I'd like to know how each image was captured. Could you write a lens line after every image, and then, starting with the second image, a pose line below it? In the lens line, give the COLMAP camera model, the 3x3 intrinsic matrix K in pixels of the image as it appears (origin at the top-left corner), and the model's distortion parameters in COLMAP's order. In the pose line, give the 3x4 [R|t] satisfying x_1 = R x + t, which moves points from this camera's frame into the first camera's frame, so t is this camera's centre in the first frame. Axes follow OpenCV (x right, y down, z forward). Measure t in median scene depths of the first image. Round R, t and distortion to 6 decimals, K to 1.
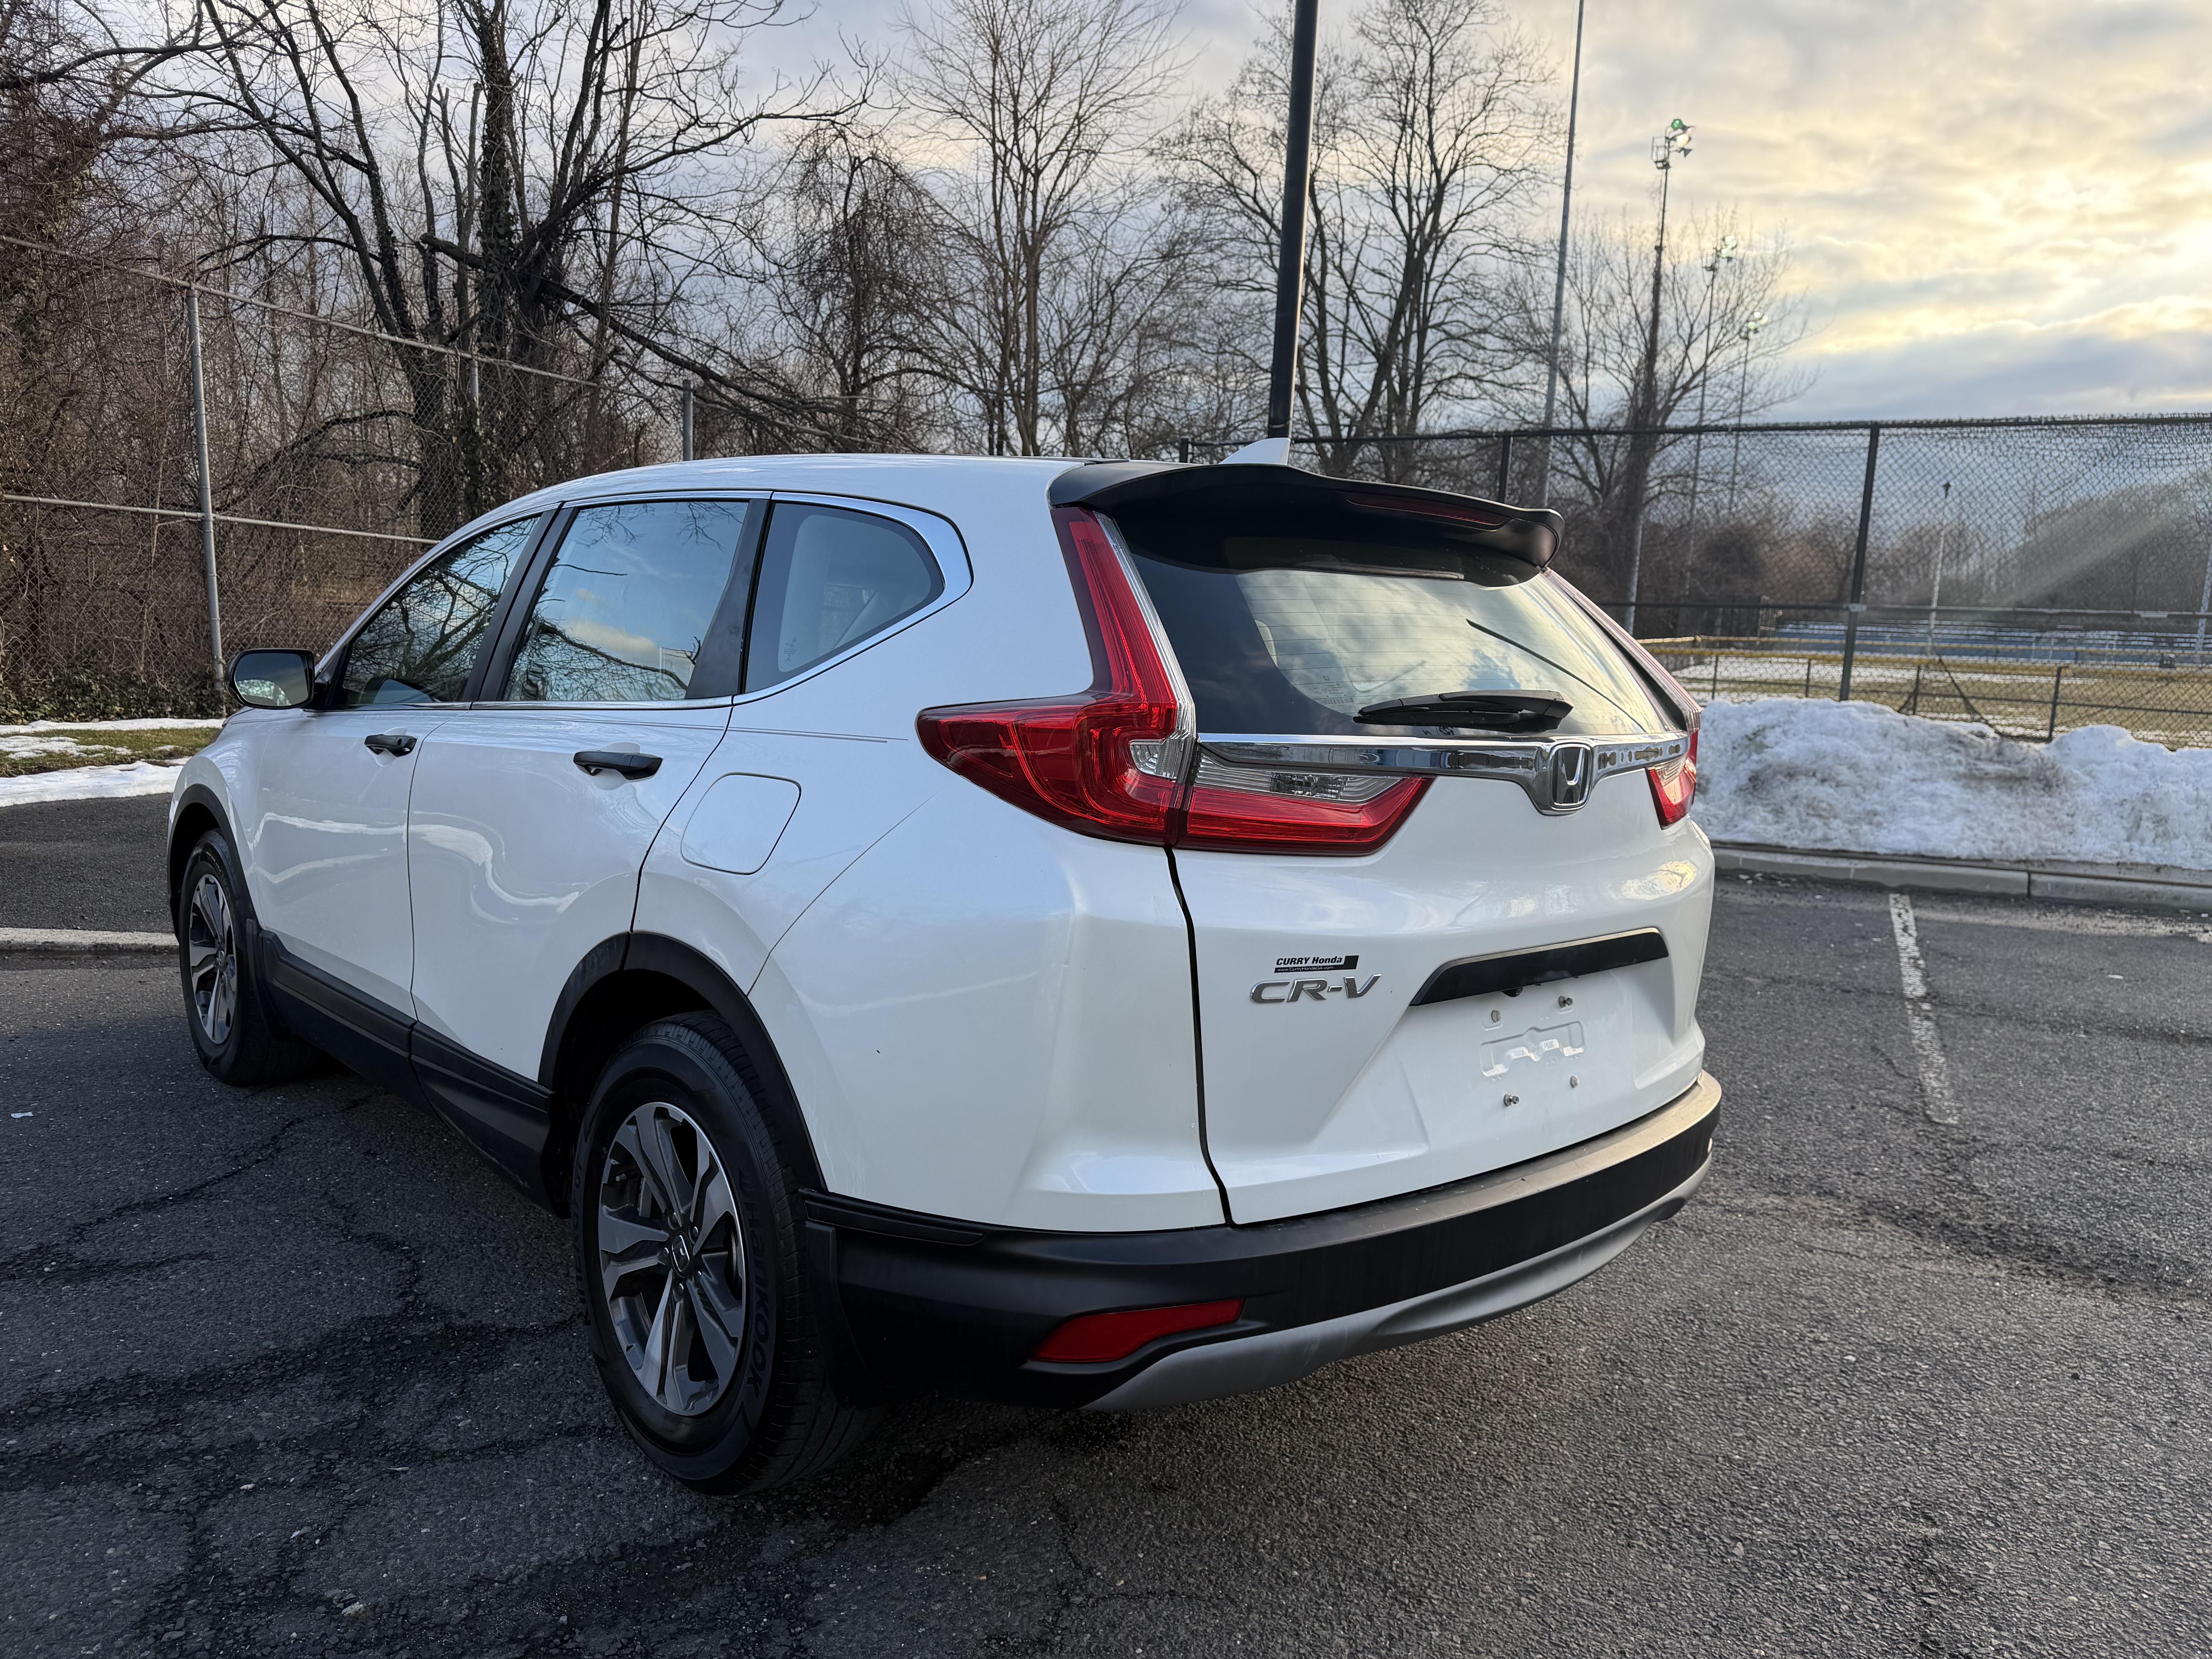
lens RADIAL K [[1555.2, 0, 1112.2], [0, 1555.2, 840.8], [0, 0, 1]] dist [0.035042, -0.039565]
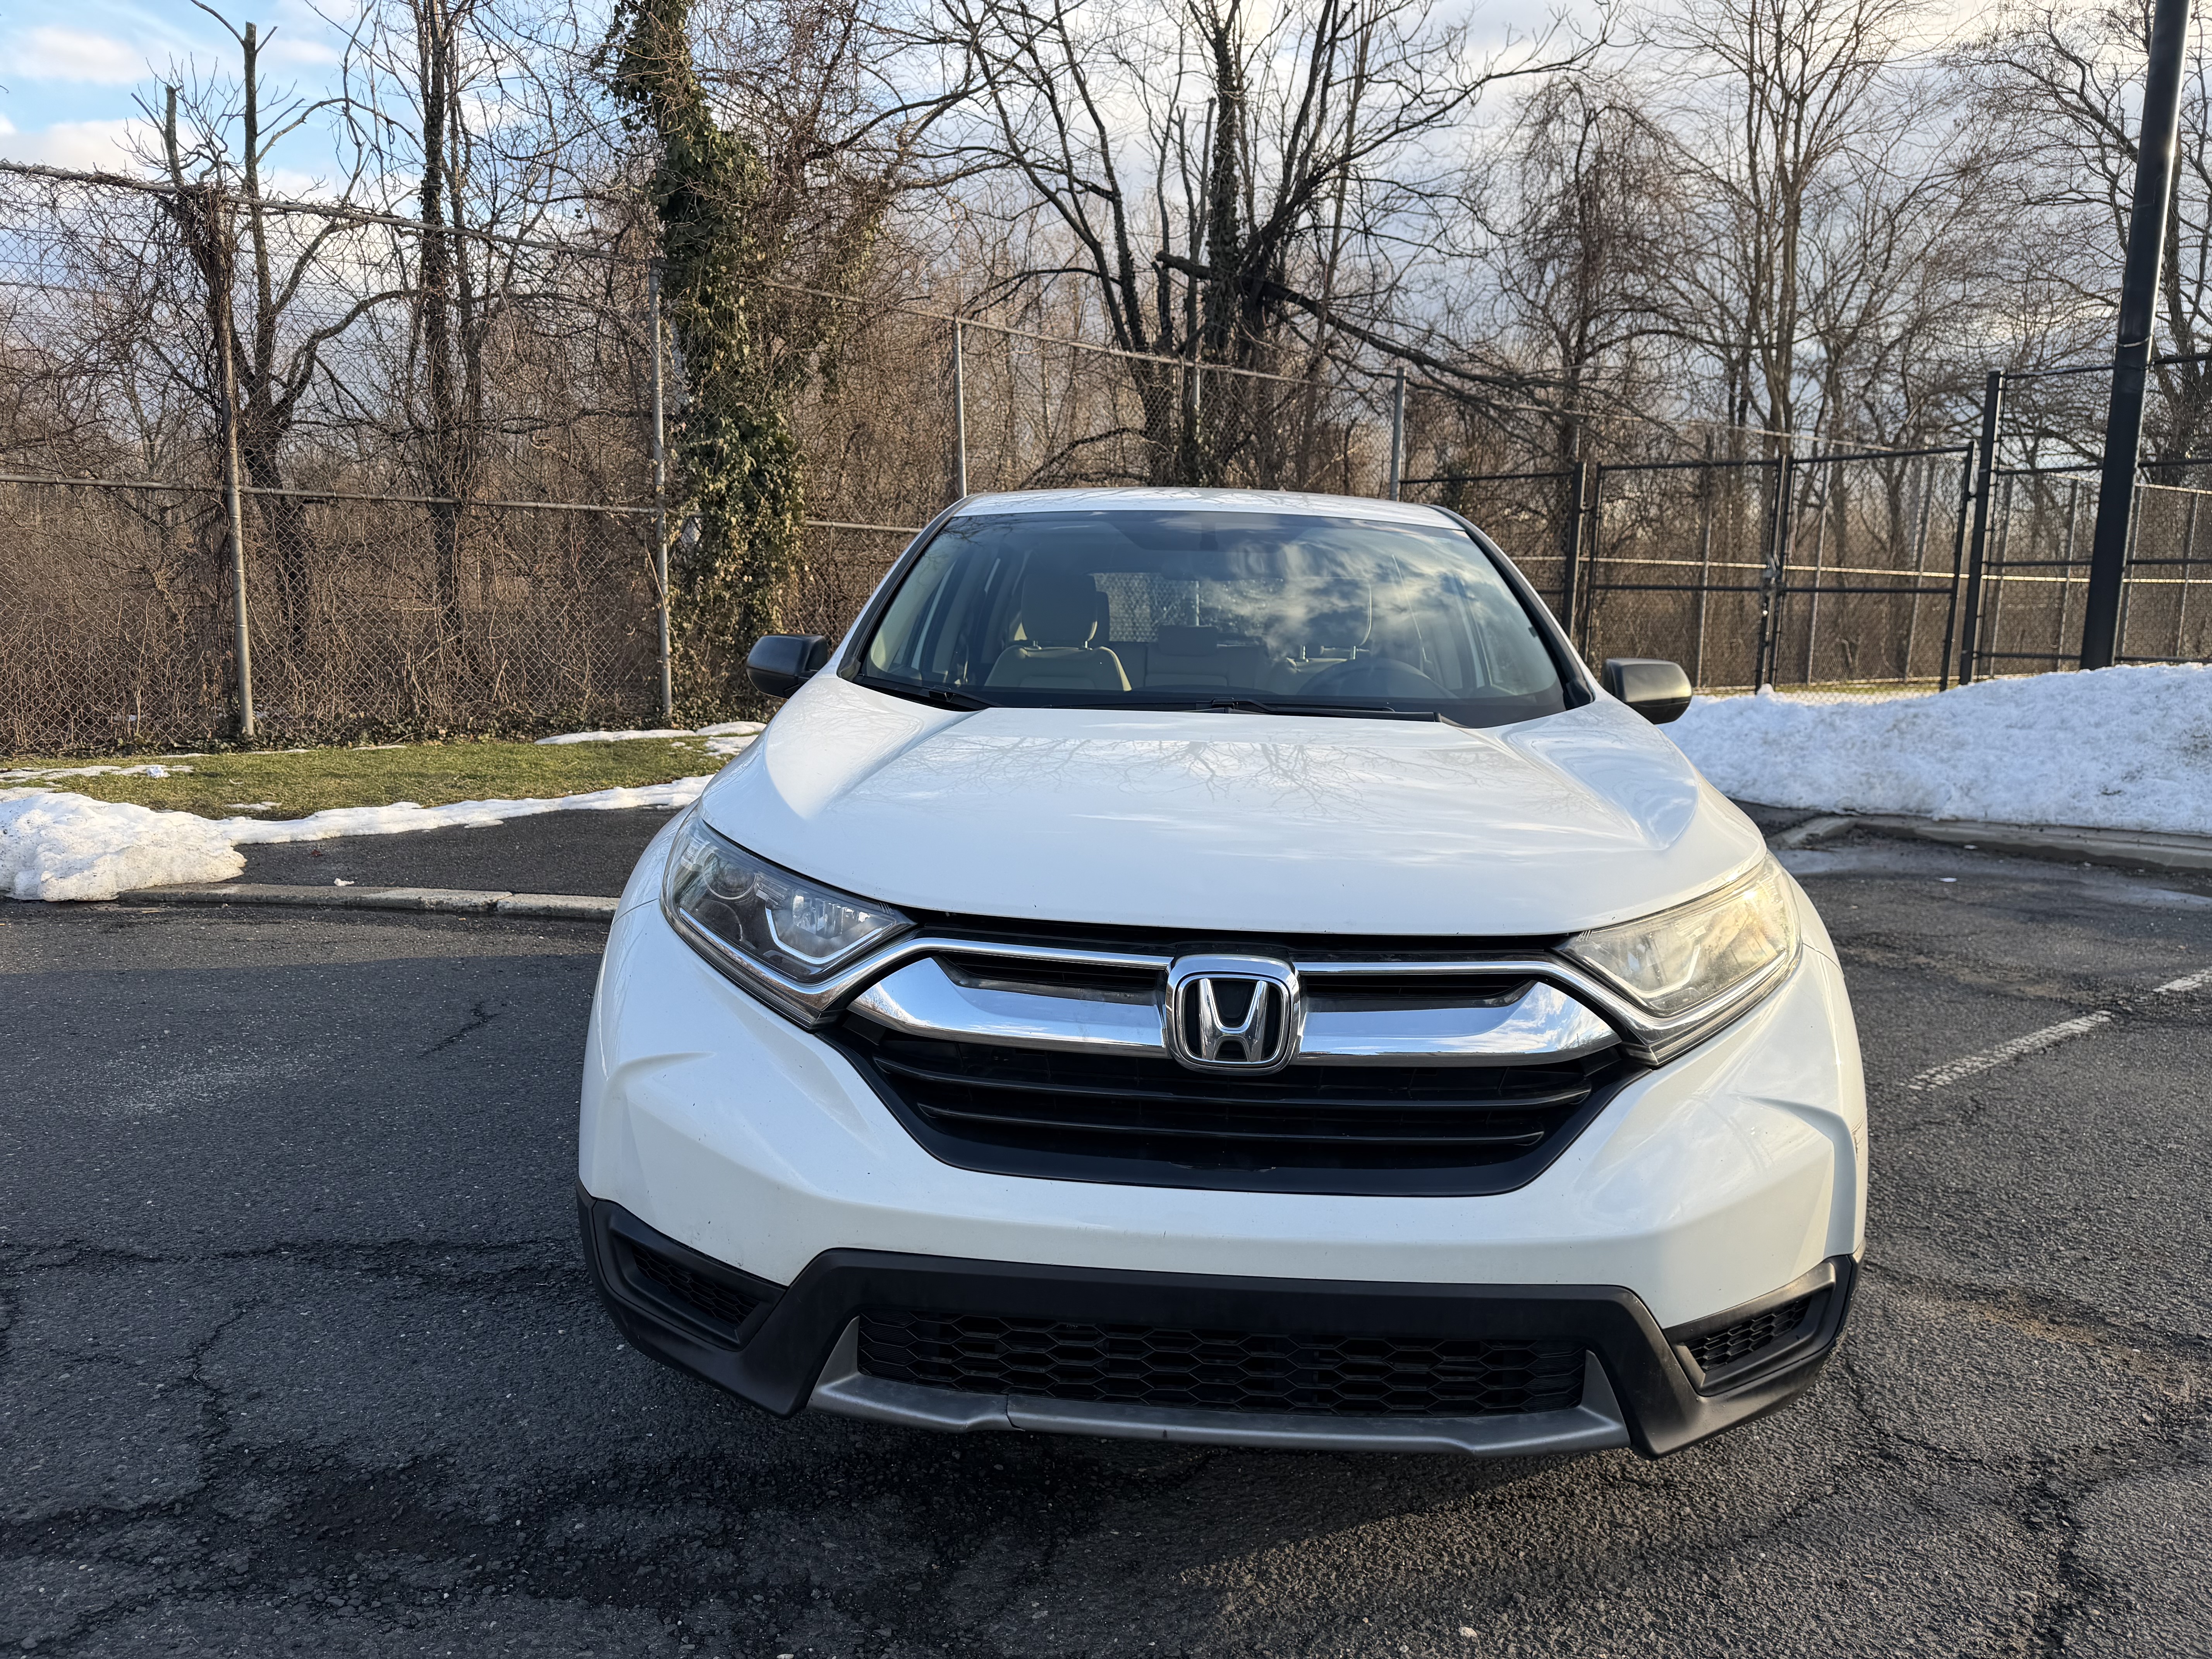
lens RADIAL K [[1555.2, 0, 1108.7], [0, 1555.2, 862.9], [0, 0, 1]] dist [0.035042, -0.039565]
pose [[0.903290, 0.040165, -0.427147, -0.008987], [-0.034153, 0.999180, 0.021729, -0.002825], [0.427669, -0.005039, 0.903921, 0.043396]]
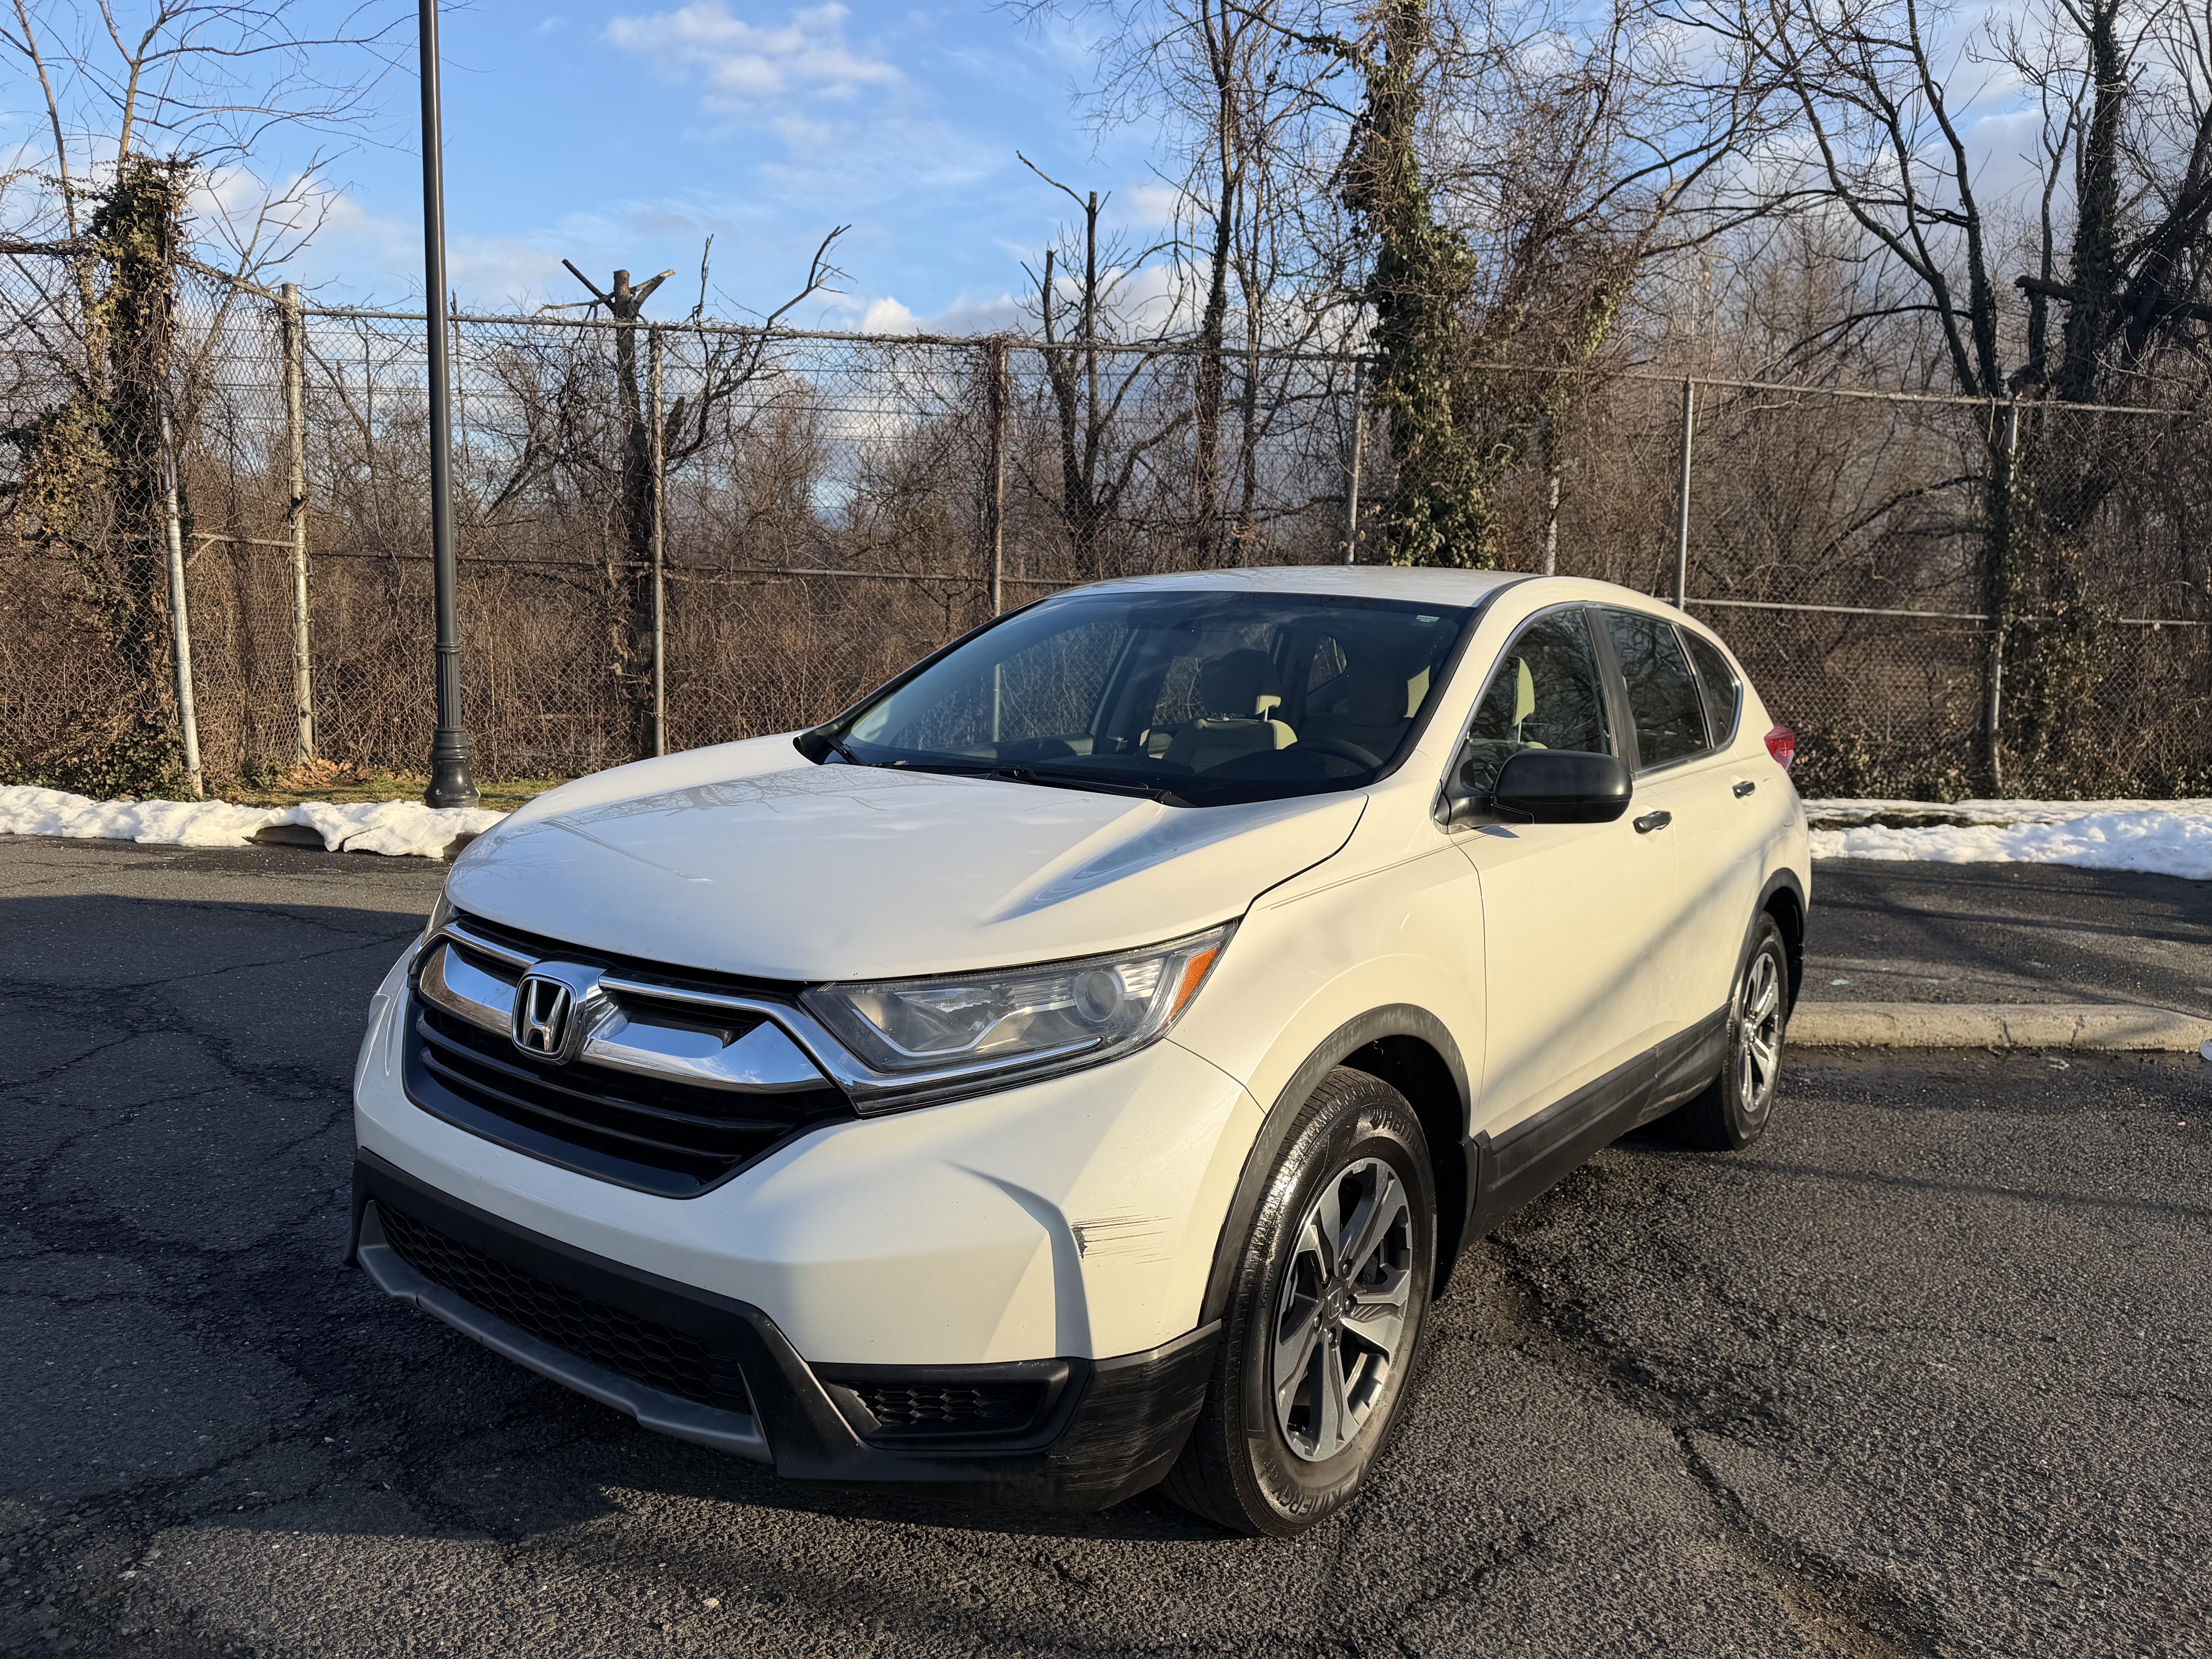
lens RADIAL K [[1555.2, 0, 1096.1], [0, 1555.2, 857.8], [0, 0, 1]] dist [0.035042, -0.039565]
pose [[0.516055, 0.081996, -0.852622, 0.079601], [-0.121397, 0.992361, 0.021958, -0.011009], [0.847909, 0.092174, 0.522067, 0.106429]]
